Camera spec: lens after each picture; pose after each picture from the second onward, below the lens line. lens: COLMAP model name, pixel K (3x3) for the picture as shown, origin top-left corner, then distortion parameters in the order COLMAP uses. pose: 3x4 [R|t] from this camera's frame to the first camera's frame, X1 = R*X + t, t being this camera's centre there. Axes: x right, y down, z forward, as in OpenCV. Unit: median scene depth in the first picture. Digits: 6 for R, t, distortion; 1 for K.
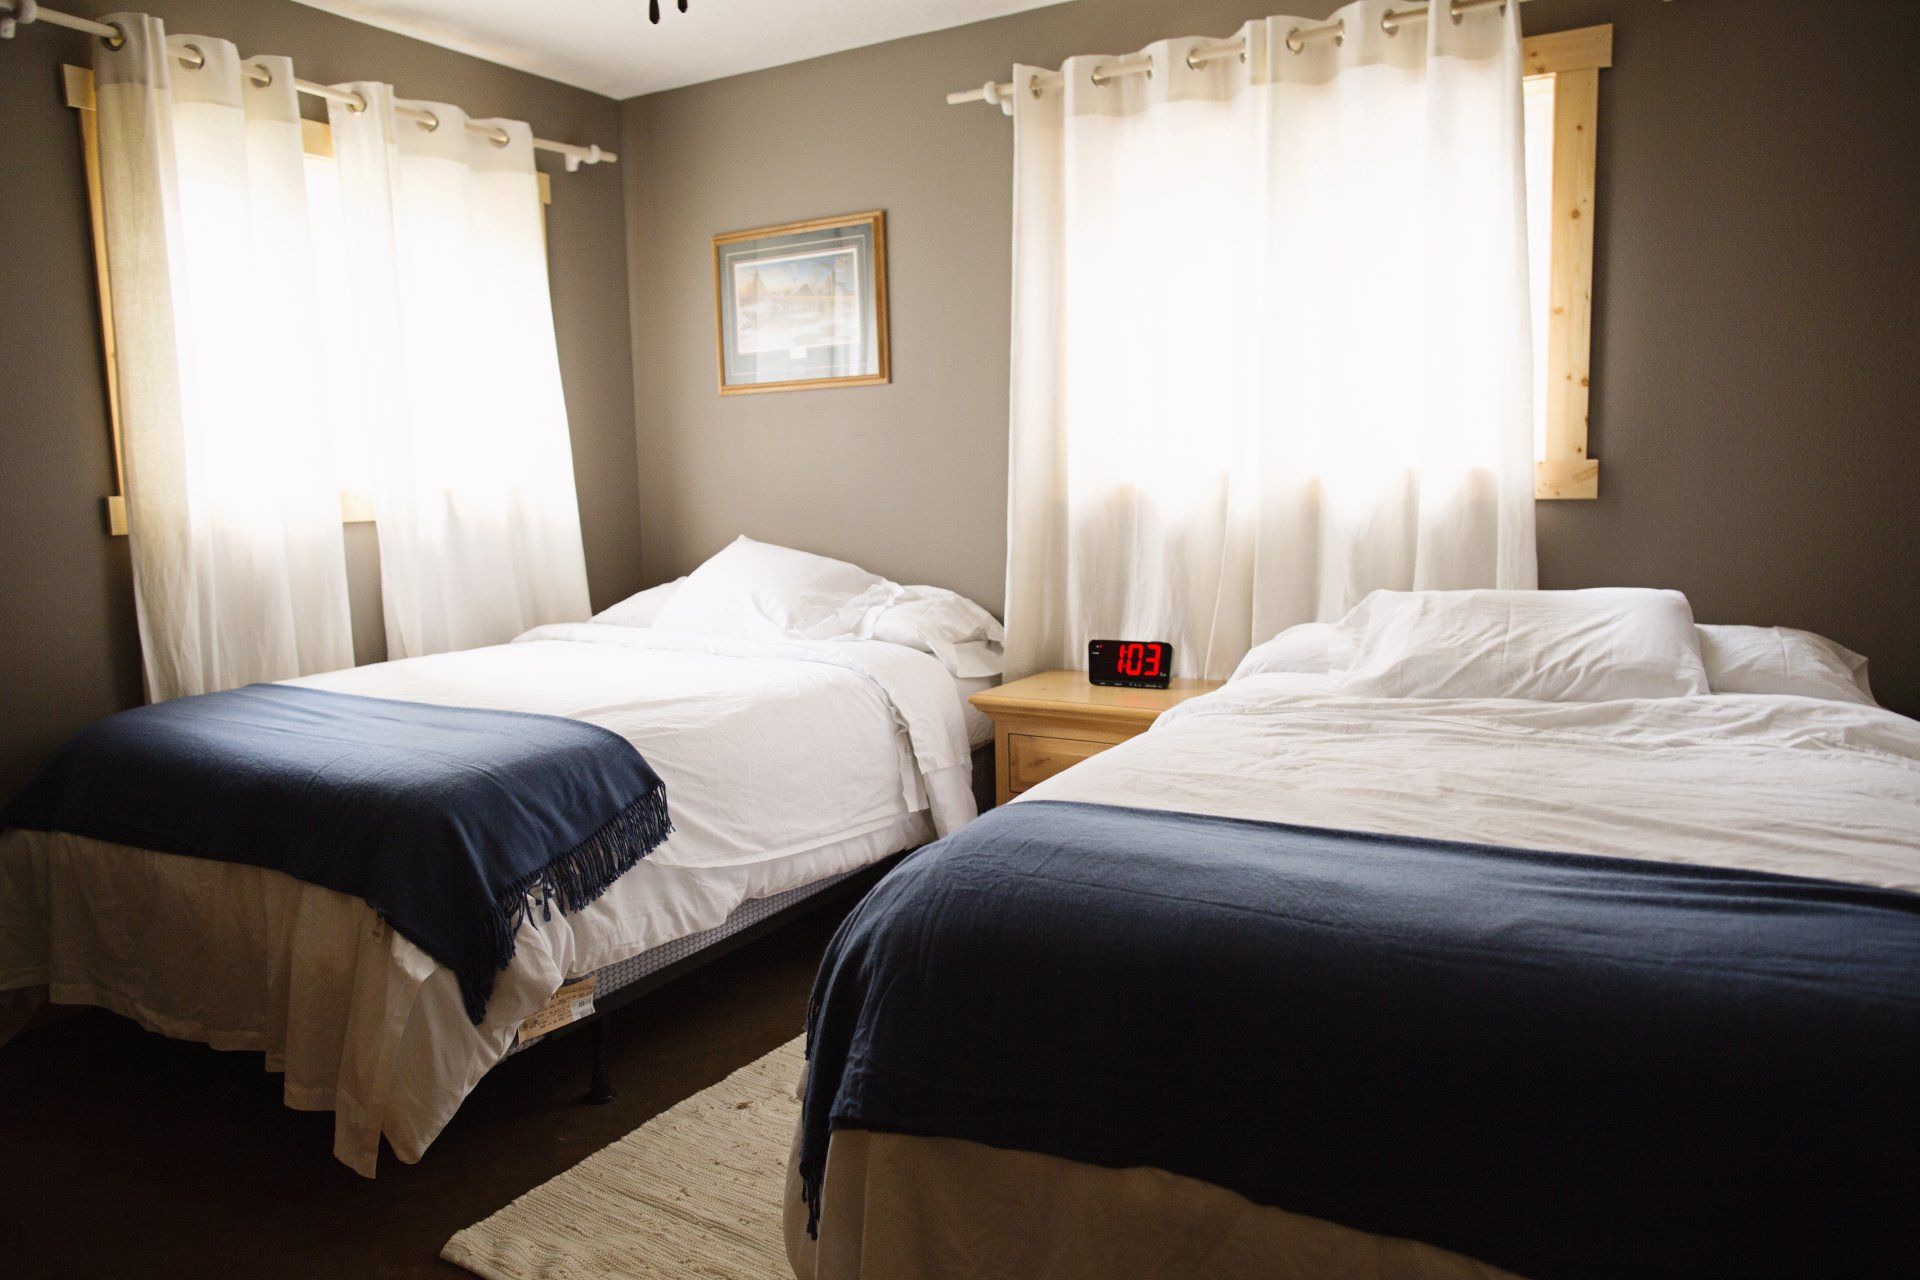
lens RADIAL K [[1315.2, 0, 960.0], [0, 1315.2, 640.0], [0, 0, 1]] dist [-0.052786, 0.059064]
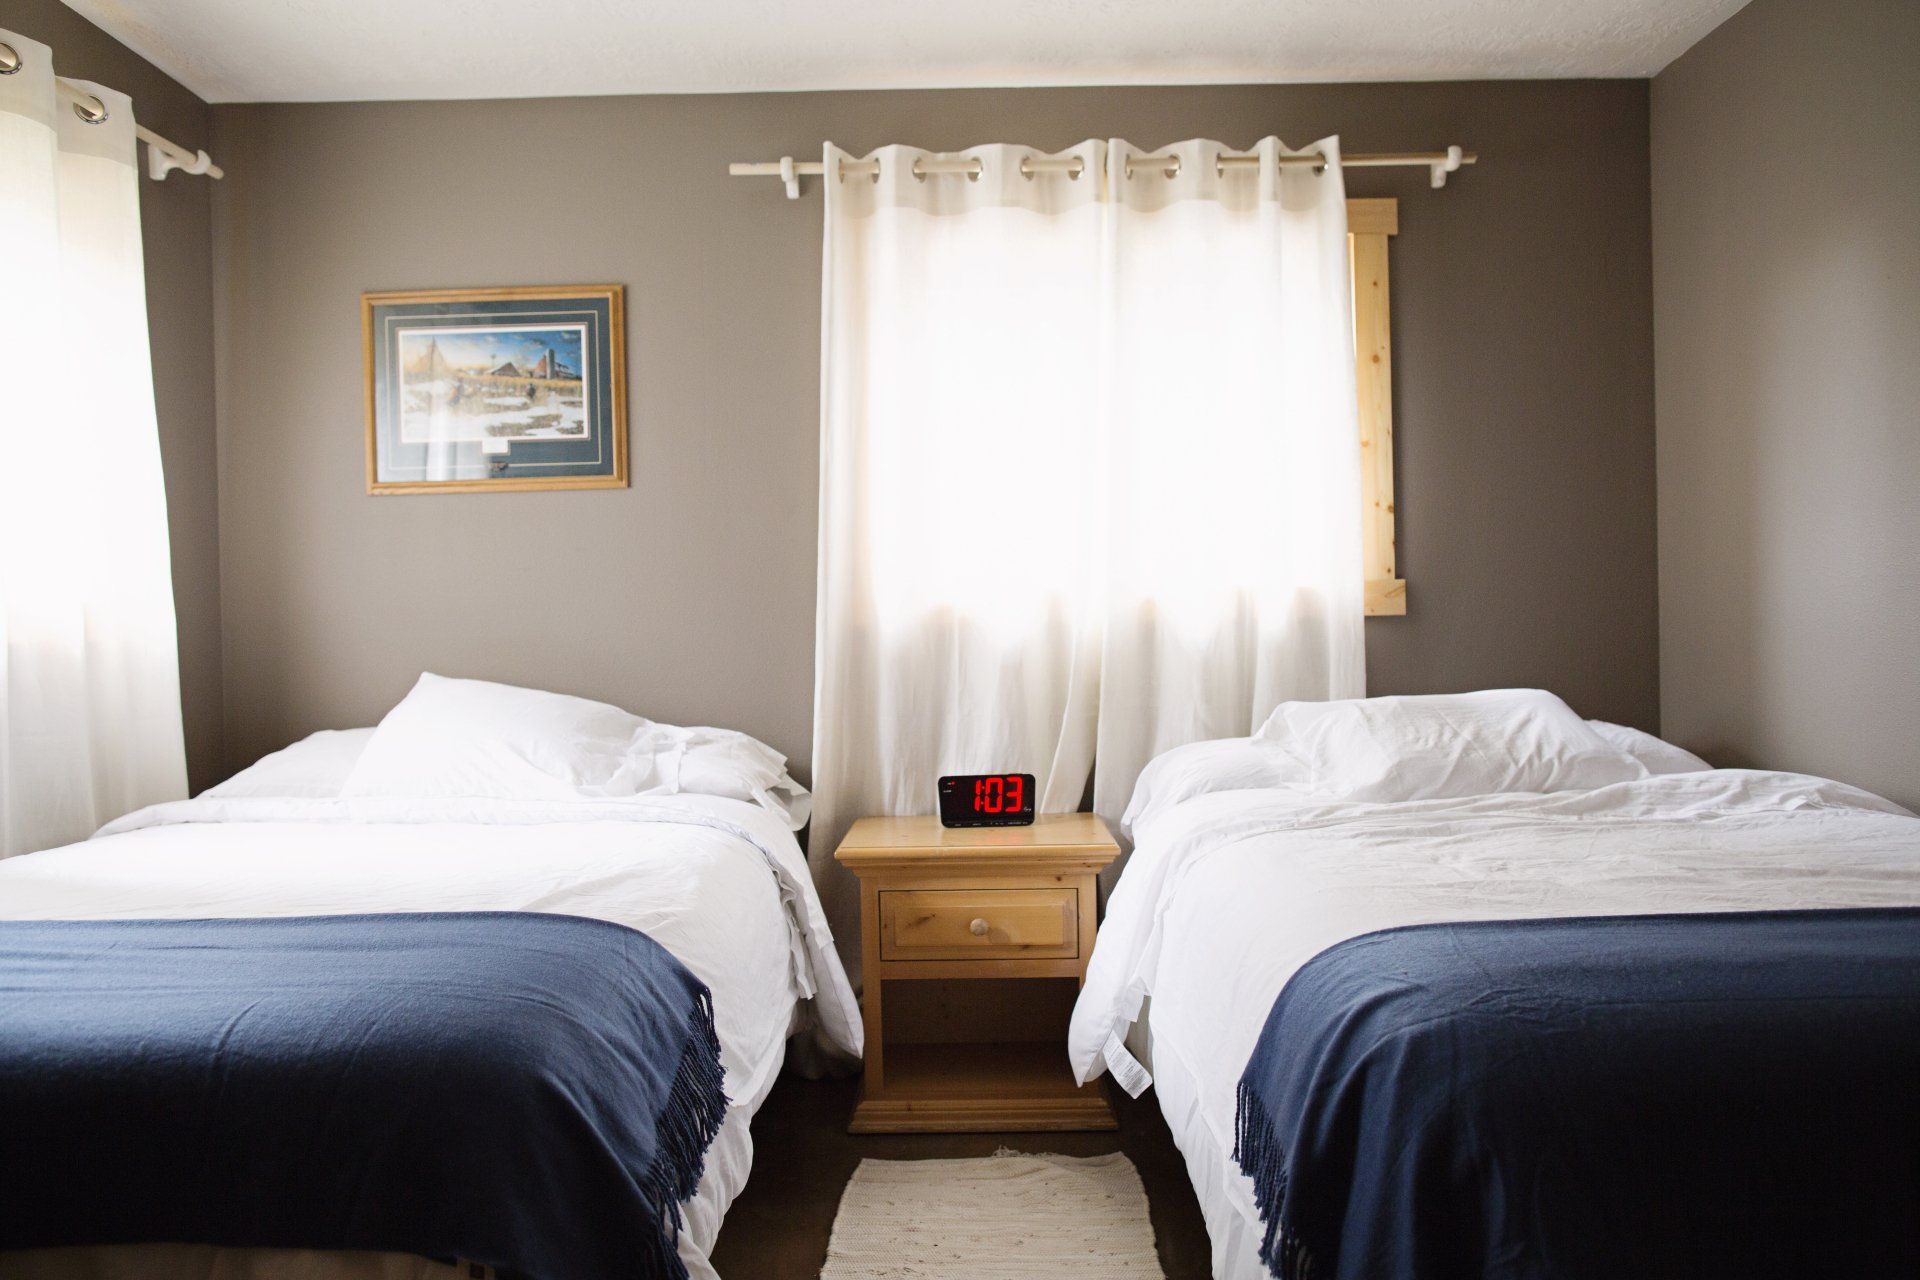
lens RADIAL K [[1315.2, 0, 960.0], [0, 1315.2, 640.0], [0, 0, 1]] dist [-0.052786, 0.059064]
pose [[0.860837, -0.001092, 0.508879, -0.346110], [0.066507, 0.991662, -0.110377, 0.007297], [-0.504515, 0.128861, 0.853732, 0.229111]]
